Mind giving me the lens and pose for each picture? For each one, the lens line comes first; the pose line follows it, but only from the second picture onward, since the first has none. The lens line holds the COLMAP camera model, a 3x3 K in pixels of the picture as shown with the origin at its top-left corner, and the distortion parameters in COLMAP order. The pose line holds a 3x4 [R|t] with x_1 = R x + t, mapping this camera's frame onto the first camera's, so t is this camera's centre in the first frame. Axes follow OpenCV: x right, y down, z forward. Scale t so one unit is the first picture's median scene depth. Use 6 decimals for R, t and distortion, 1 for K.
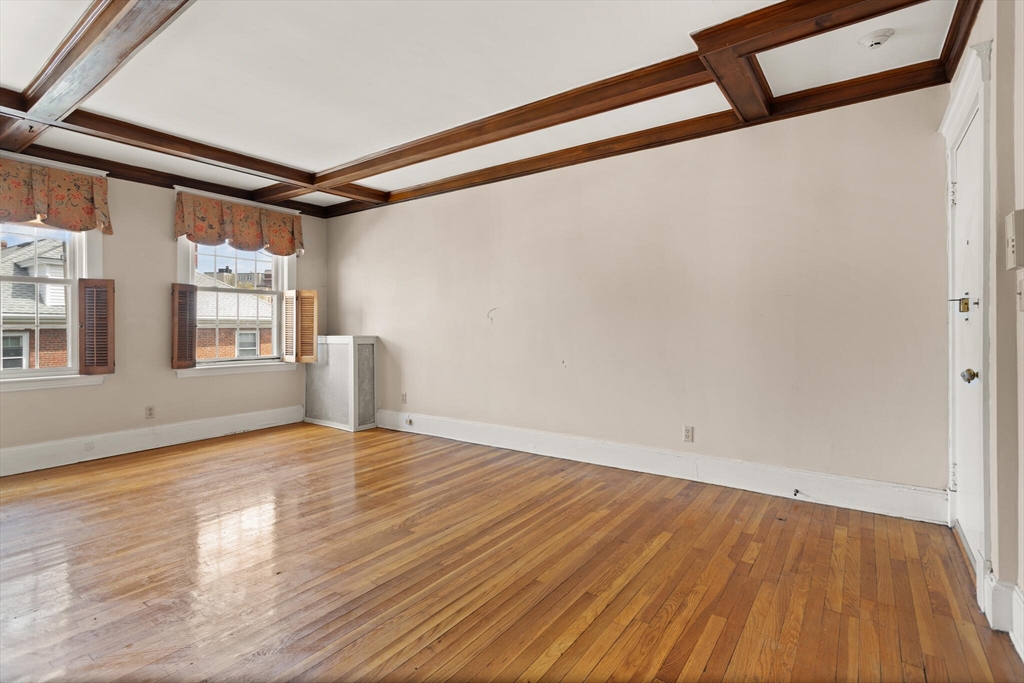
lens RADIAL K [[483.2, 0, 506.8], [0, 483.2, 326.0], [0, 0, 1]] dist [0.002929, 0.000844]
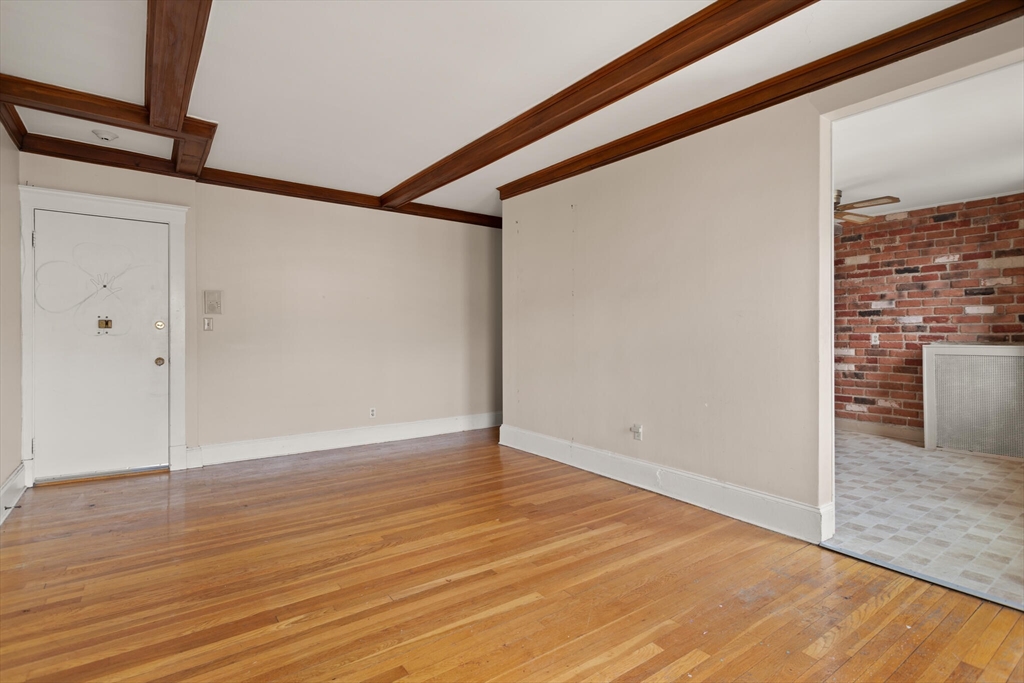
lens RADIAL K [[494.8, 0, 512.4], [0, 494.8, 338.9], [0, 0, 1]] dist [0.001379, 0.000587]
pose [[-0.954040, 0.007763, 0.299578, -0.460337], [0.006302, 0.999963, -0.005842, 0.011317], [-0.299613, -0.003685, -0.954054, 1.144079]]
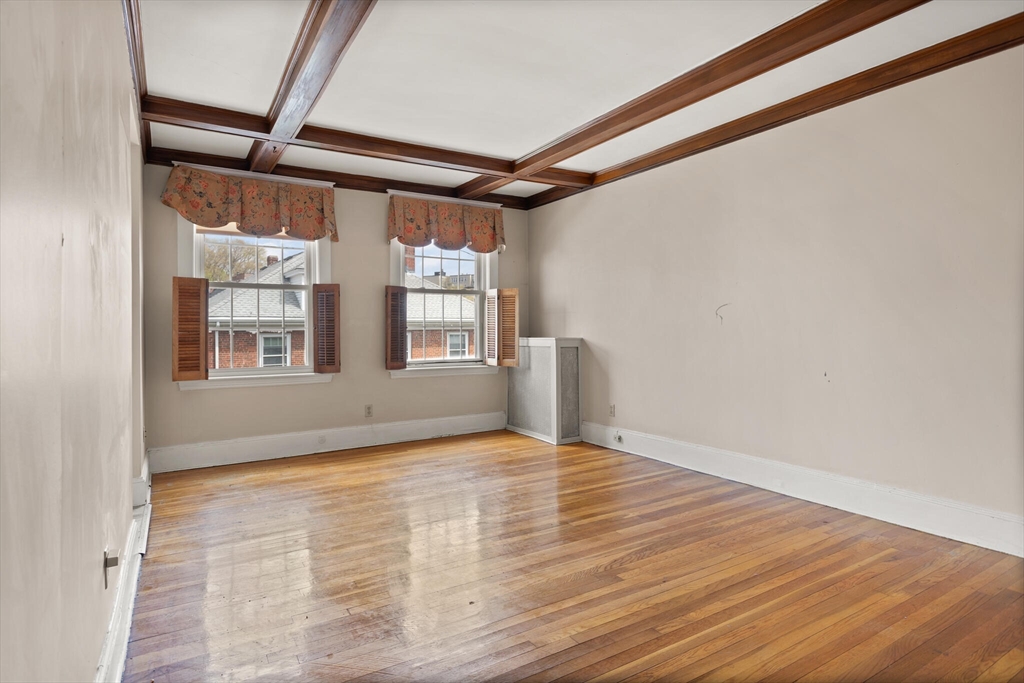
lens RADIAL K [[540.9, 0, 514.3], [0, 540.9, 329.9], [0, 0, 1]] dist [-0.000928, 0.001076]
pose [[0.924363, -0.001778, -0.381511, -0.007183], [0.004087, 0.999978, 0.005242, -0.000093], [0.381493, -0.006405, 0.924349, 0.053355]]
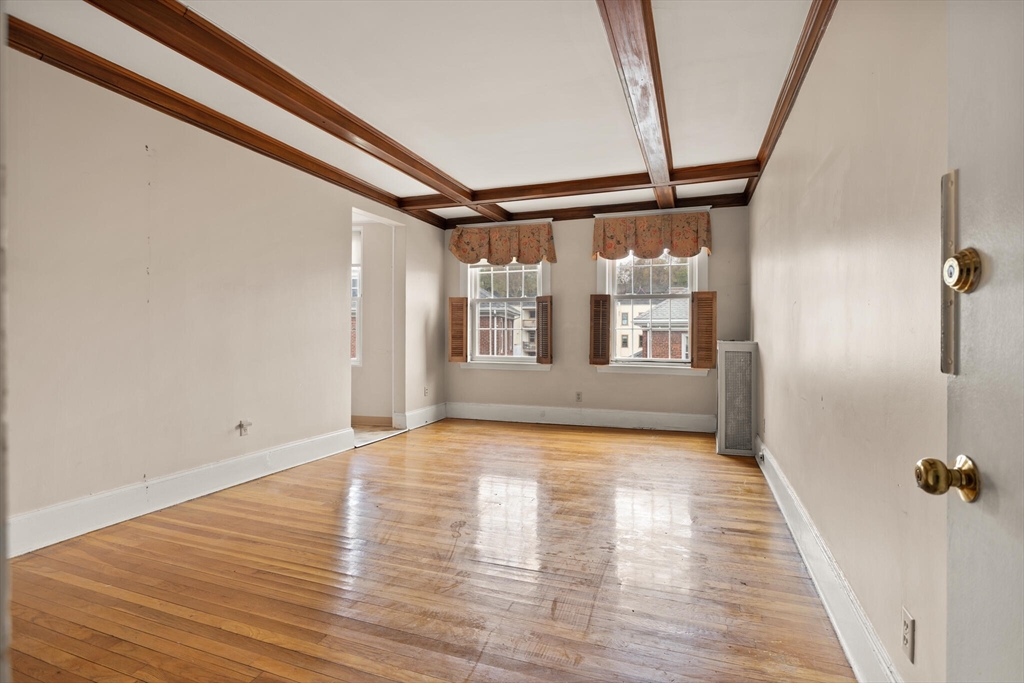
lens RADIAL K [[492.2, 0, 500.9], [0, 492.2, 335.1], [0, 0, 1]] dist [-0.008437, 0.000509]
pose [[0.277409, 0.013642, -0.960655, 0.493639], [-0.001595, 0.999904, 0.013739, -0.003050], [0.960750, -0.002279, 0.277405, 0.475099]]
